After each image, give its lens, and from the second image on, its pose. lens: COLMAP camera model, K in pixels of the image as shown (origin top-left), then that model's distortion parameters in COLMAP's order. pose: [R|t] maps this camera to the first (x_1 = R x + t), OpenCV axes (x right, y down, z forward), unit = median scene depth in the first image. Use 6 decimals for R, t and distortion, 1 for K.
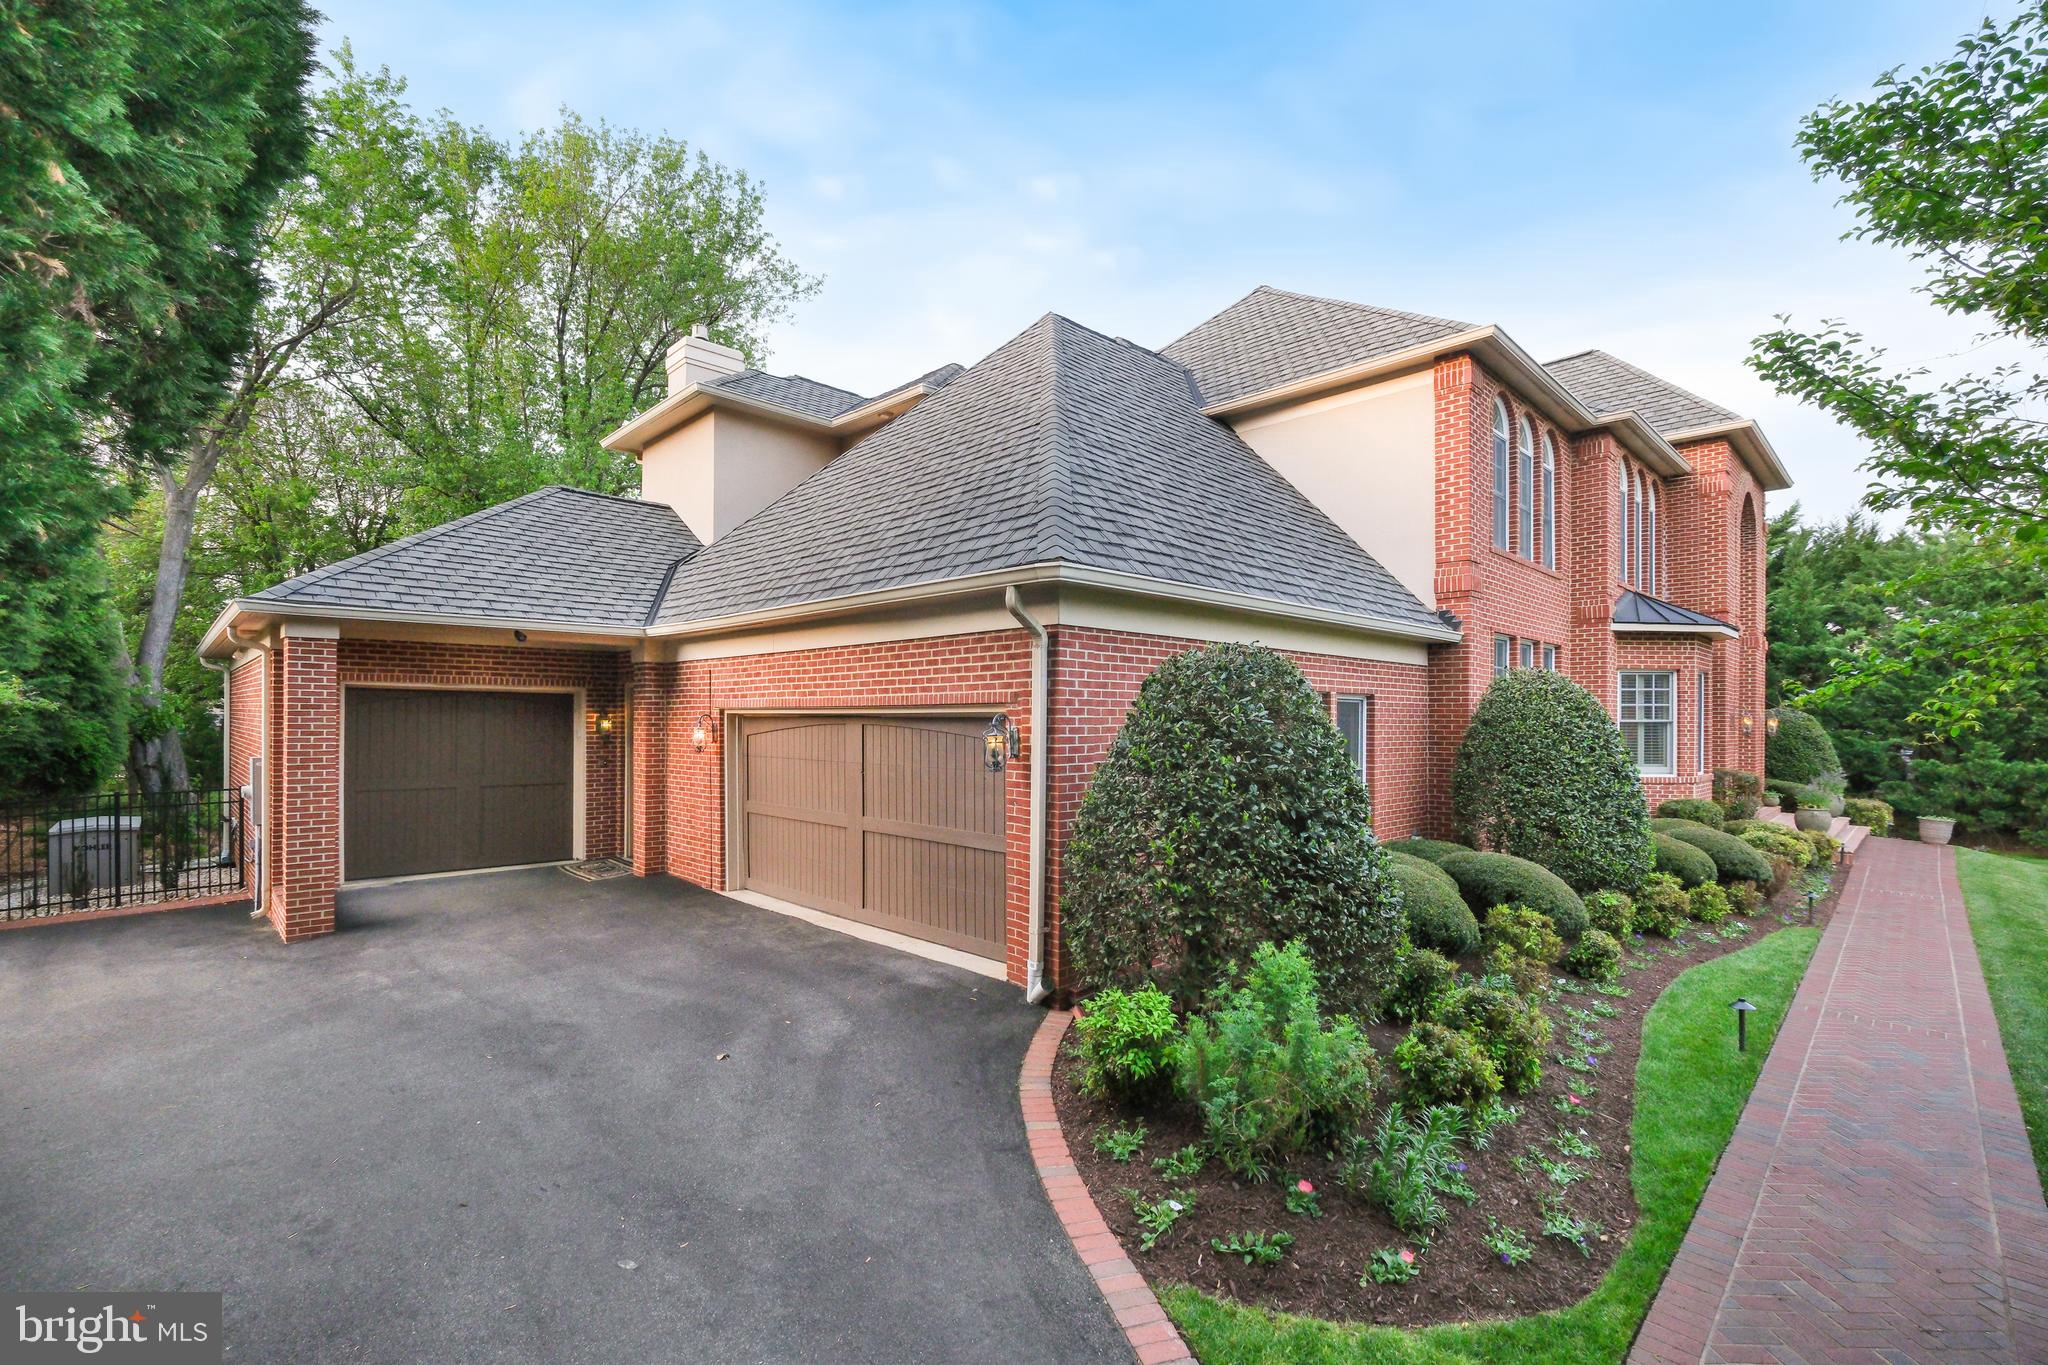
lens RADIAL K [[905.5, 0, 1019.5], [0, 905.5, 695.9], [0, 0, 1]] dist [0.000224, -0.000039]
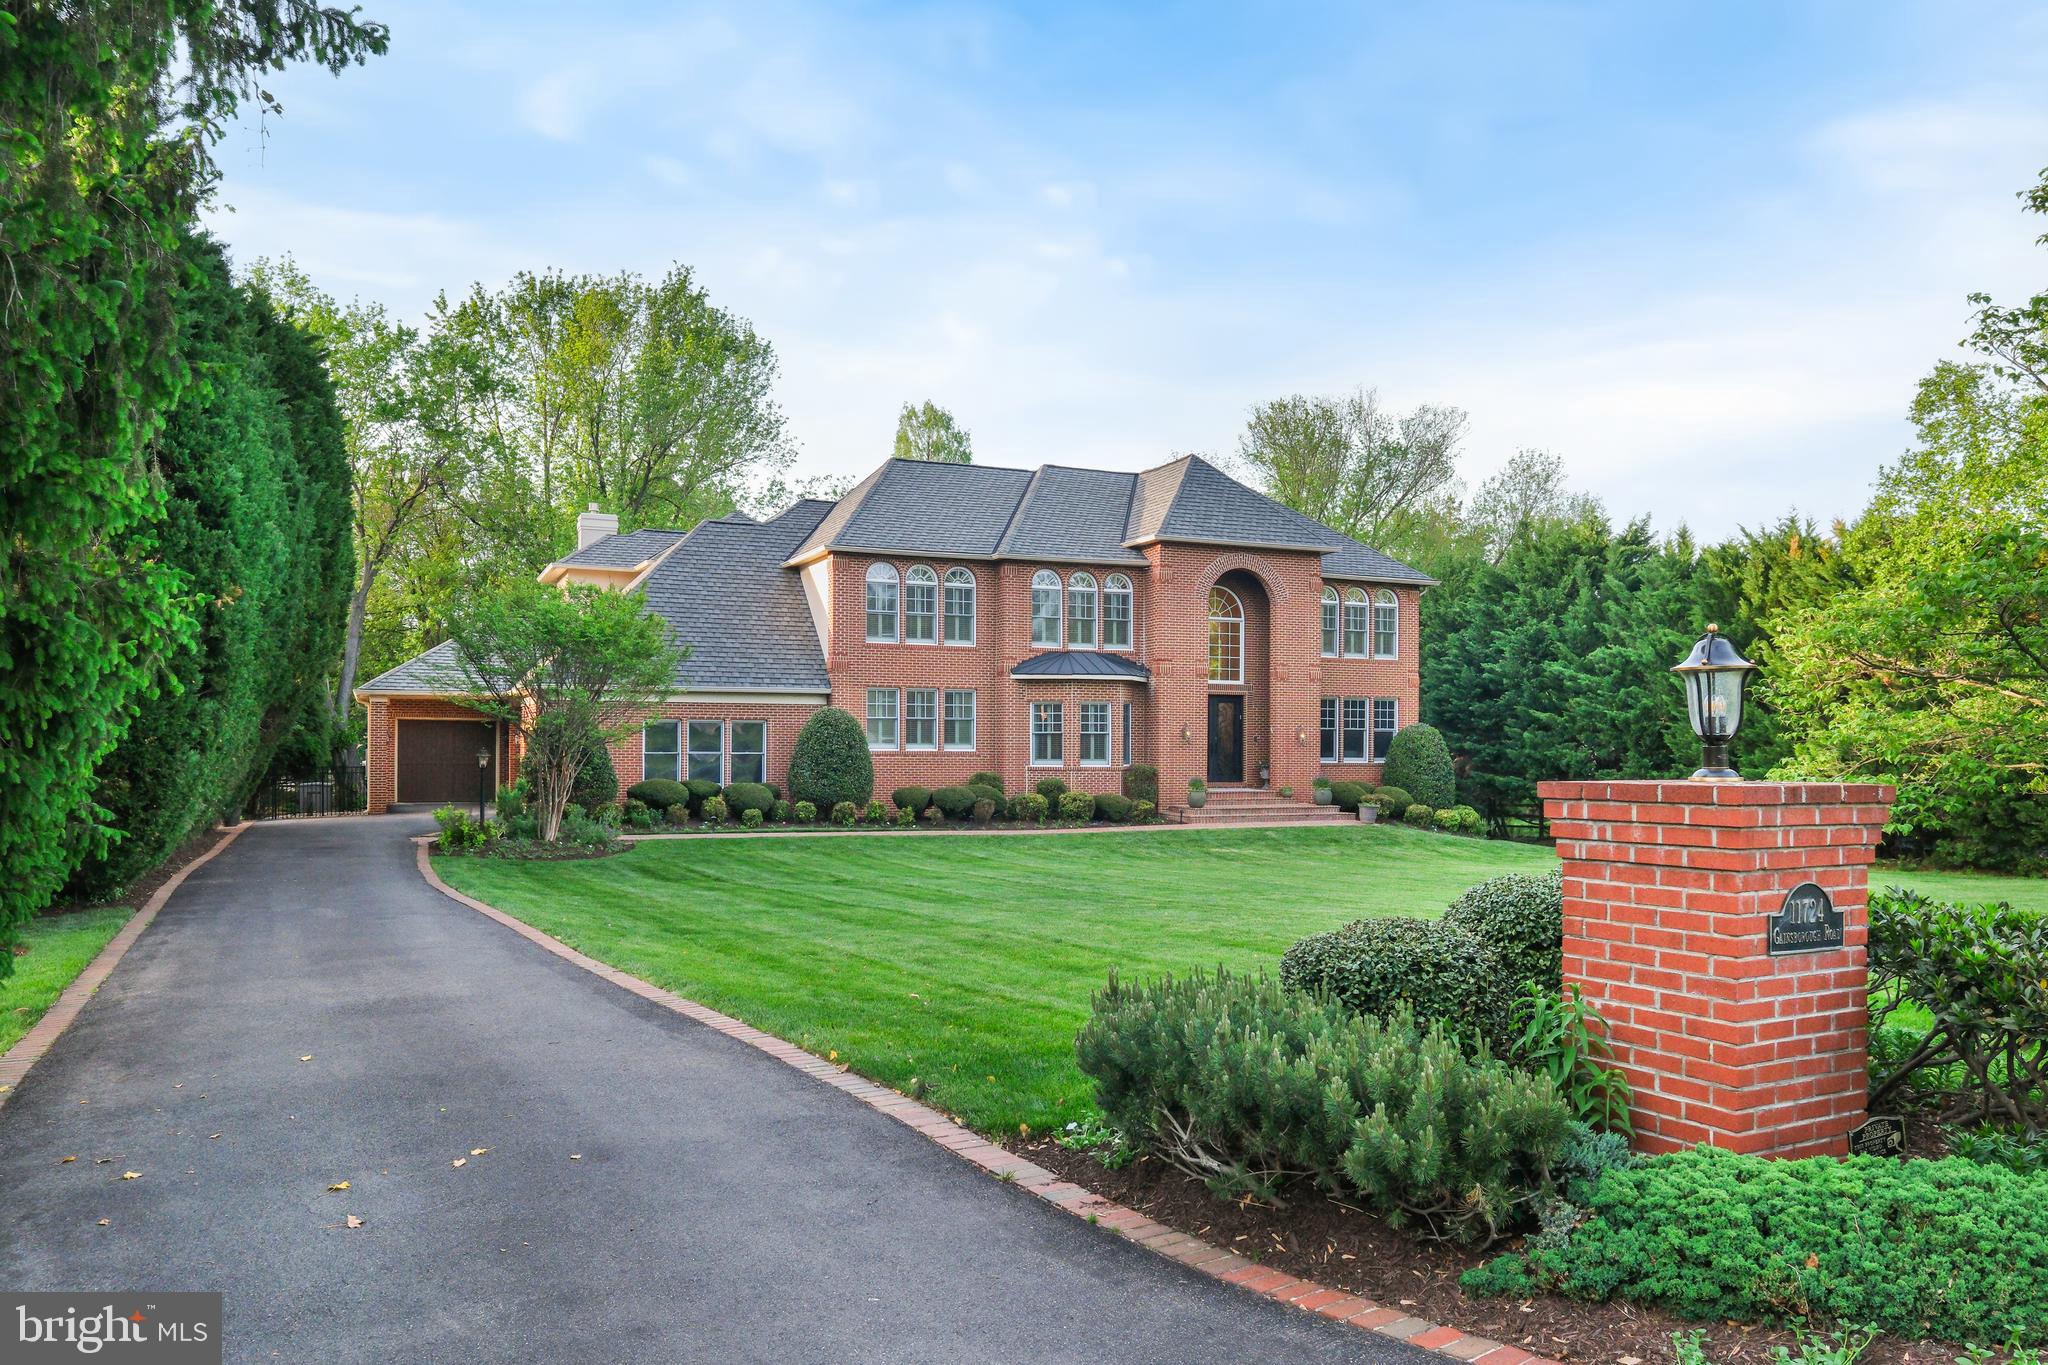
lens RADIAL K [[1437.9, 0, 1024.0], [0, 1437.9, 682.5], [0, 0, 1]] dist [0.006606, 0.000807]
pose [[0.944231, -0.015352, -0.328926, 1.390036], [0.010092, 0.999793, -0.017694, -0.017562], [0.329130, 0.013387, 0.944190, -1.375651]]
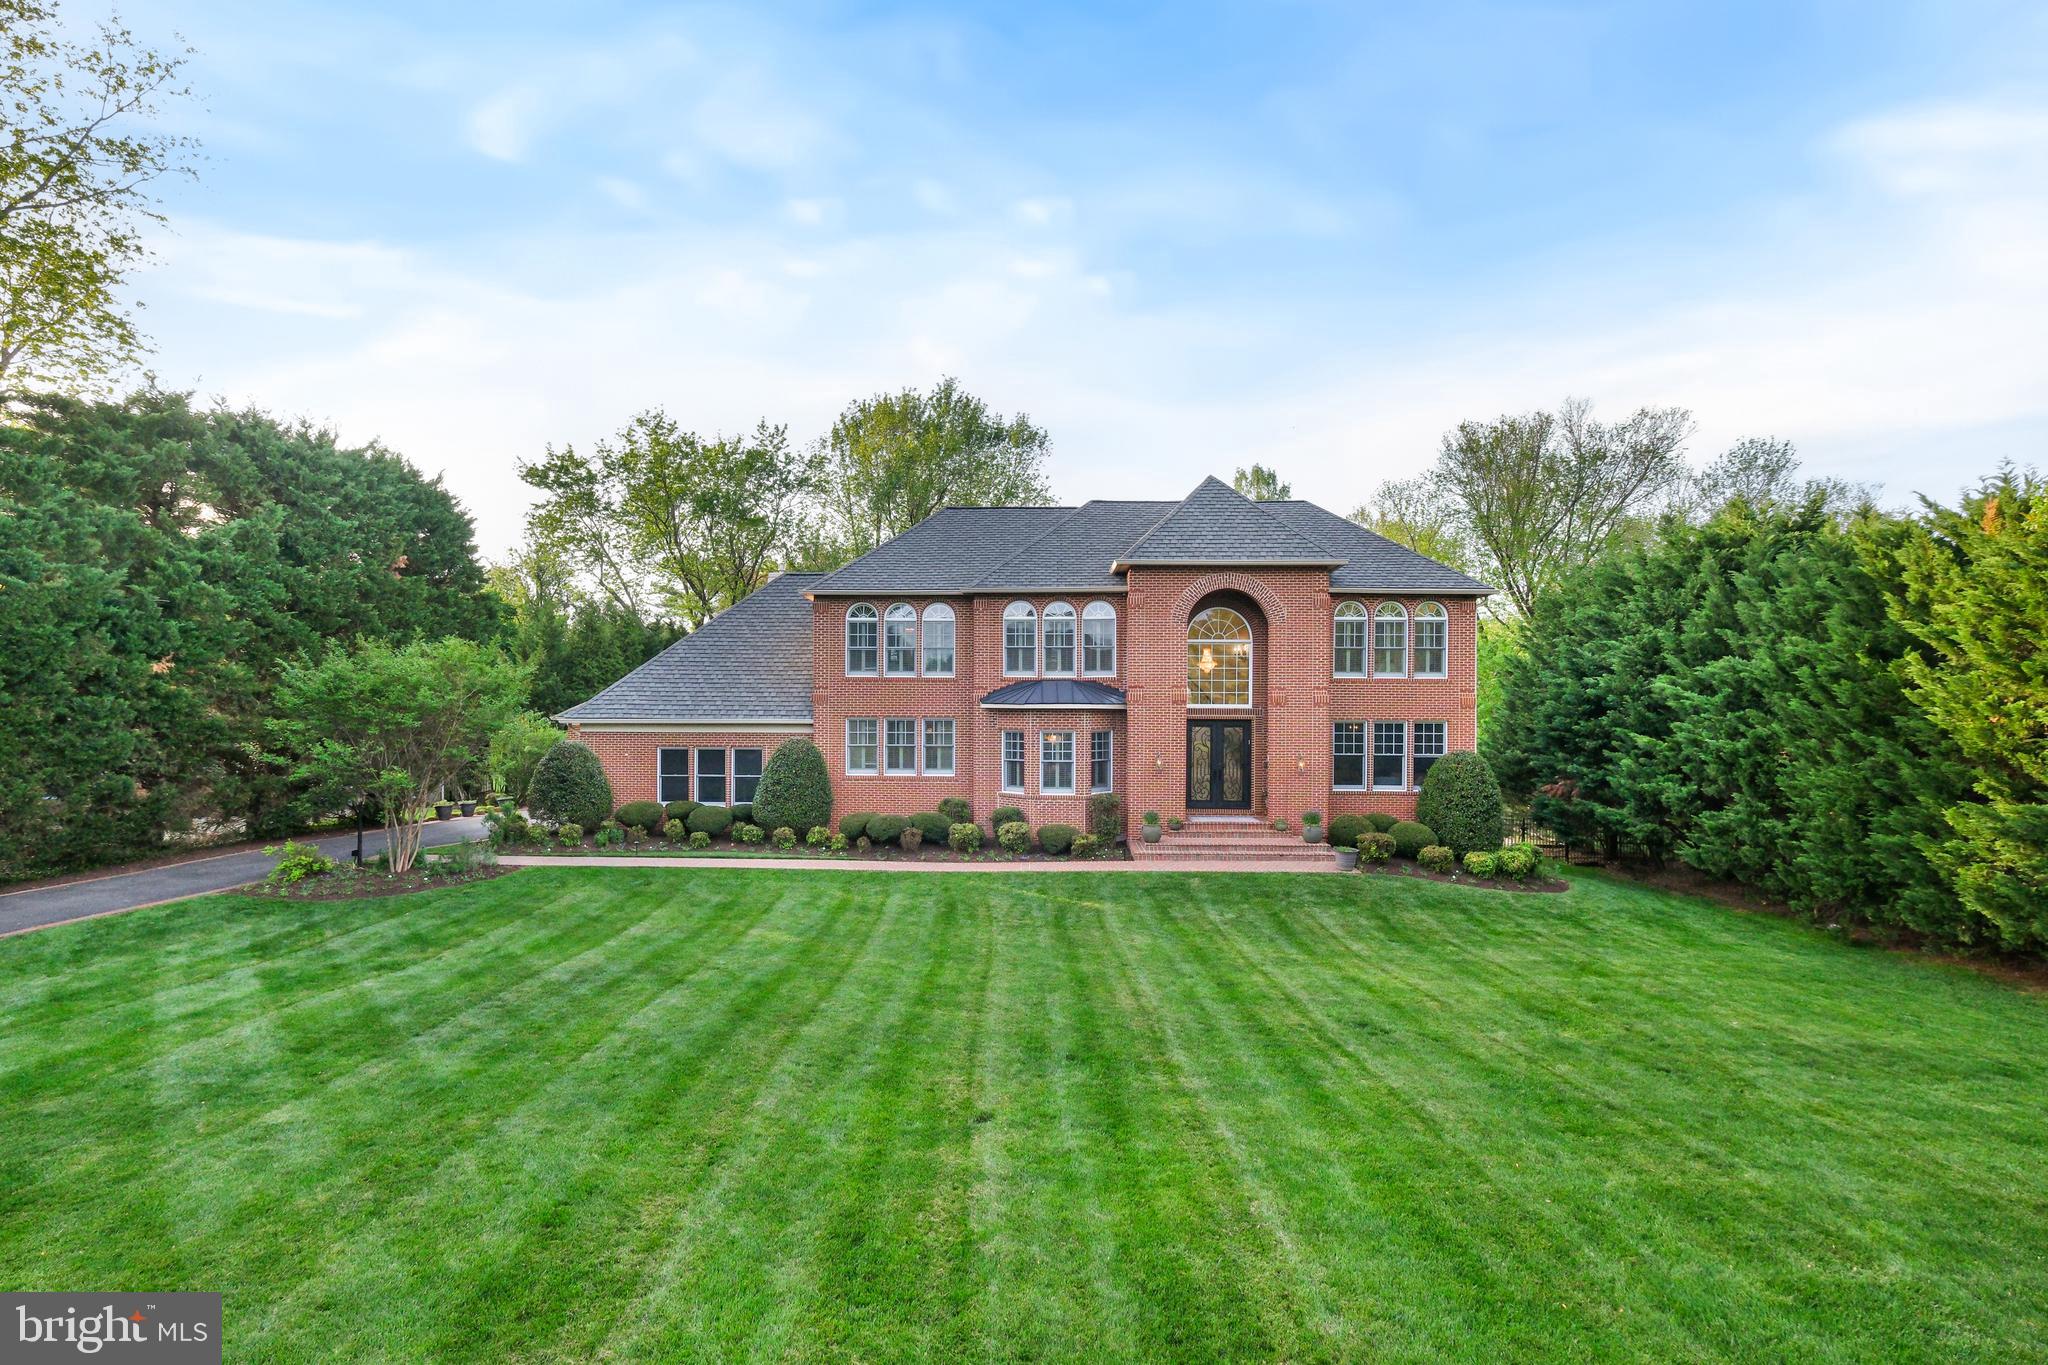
lens RADIAL K [[953.8, 0, 1024.0], [0, 953.8, 682.5], [0, 0, 1]] dist [0.000792, 0.000134]
pose [[0.716854, -0.023791, -0.696817, 1.795066], [0.019562, 0.999711, -0.014008, -0.086863], [0.696949, -0.003590, 0.717112, -0.232842]]
